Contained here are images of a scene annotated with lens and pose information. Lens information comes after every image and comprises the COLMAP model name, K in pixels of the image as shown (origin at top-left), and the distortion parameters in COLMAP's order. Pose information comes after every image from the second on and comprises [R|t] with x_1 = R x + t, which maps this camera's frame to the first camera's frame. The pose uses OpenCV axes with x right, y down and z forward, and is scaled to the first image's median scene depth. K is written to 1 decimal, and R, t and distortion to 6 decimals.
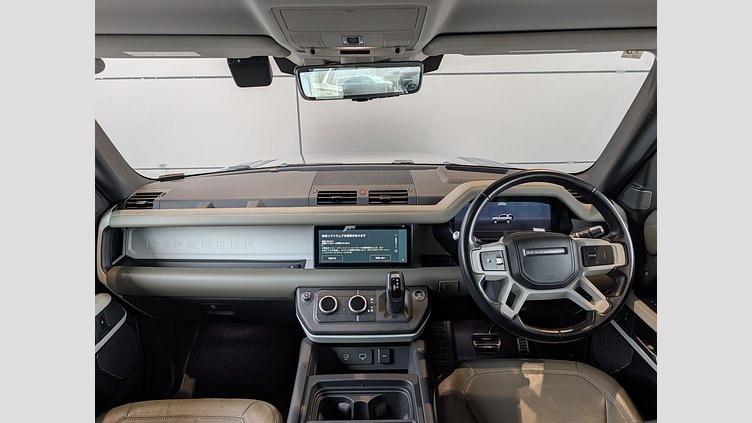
lens RADIAL K [[404.1, 0, 376.0], [0, 404.1, 211.5], [0, 0, 1]] dist [0.000093, -0.000359]
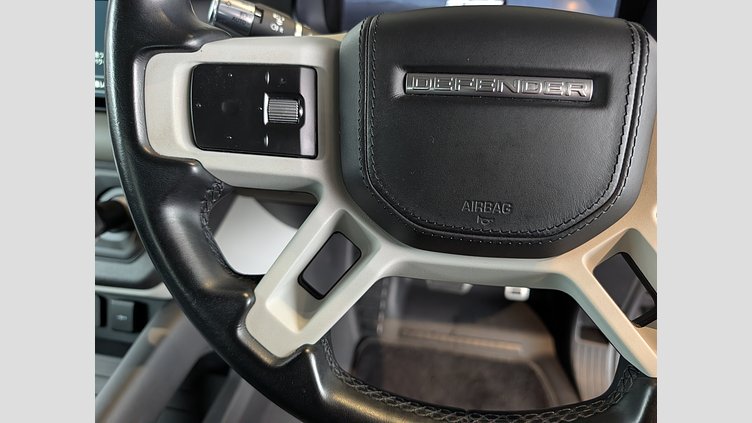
lens RADIAL K [[404.1, 0, 376.0], [0, 404.1, 211.5], [0, 0, 1]] dist [0.000093, -0.000359]
pose [[0.989290, 0.109095, -0.096973, 0.333660], [-0.071320, 0.940941, 0.330972, 0.082836], [0.127353, -0.320511, 0.938645, 0.673716]]
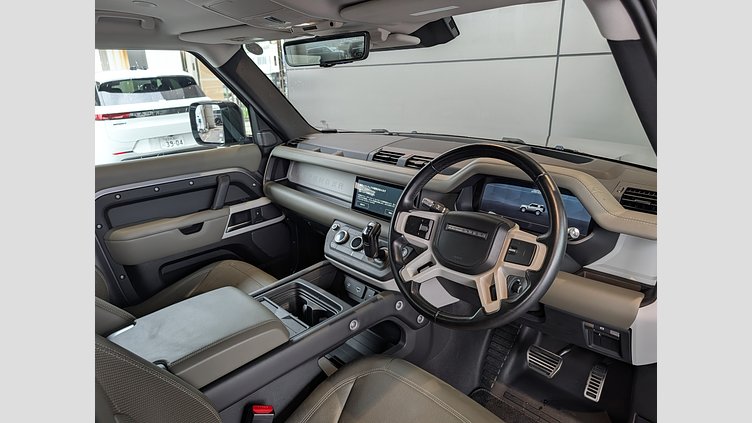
lens RADIAL K [[404.1, 0, 376.0], [0, 404.1, 211.5], [0, 0, 1]] dist [0.000093, -0.000359]
pose [[0.713297, 0.223466, -0.664281, 0.762090], [-0.199442, 0.973340, 0.113275, -0.008314], [0.671885, 0.051687, 0.738850, 0.151723]]
